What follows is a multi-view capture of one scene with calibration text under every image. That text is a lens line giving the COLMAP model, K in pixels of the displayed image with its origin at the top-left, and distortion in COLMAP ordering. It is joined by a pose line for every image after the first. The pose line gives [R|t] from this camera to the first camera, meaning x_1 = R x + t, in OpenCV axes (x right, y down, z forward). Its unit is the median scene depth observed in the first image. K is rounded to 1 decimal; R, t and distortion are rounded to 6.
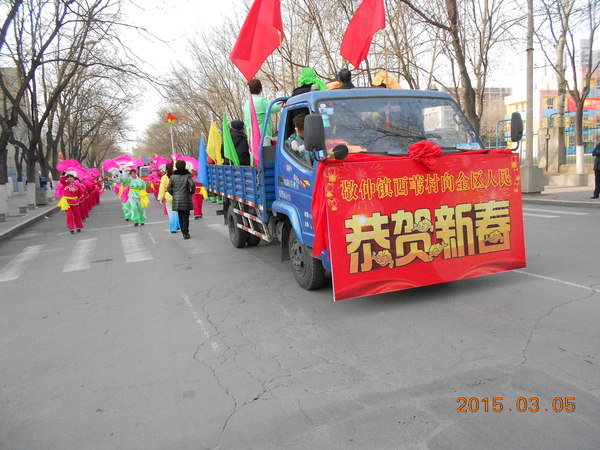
lens RADIAL K [[465.8, 0, 300.0], [0, 465.8, 225.0], [0, 0, 1]] dist [-0.003071, -0.002775]
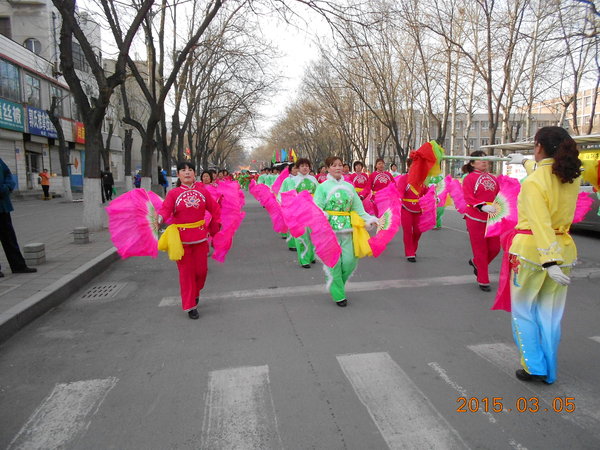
lens RADIAL K [[465.8, 0, 300.0], [0, 465.8, 225.0], [0, 0, 1]] dist [-0.003071, -0.002775]
pose [[0.971648, 0.062567, -0.228003, -0.095559], [-0.064577, 0.997912, -0.001358, -0.015333], [0.227442, 0.016043, 0.973659, 0.191102]]
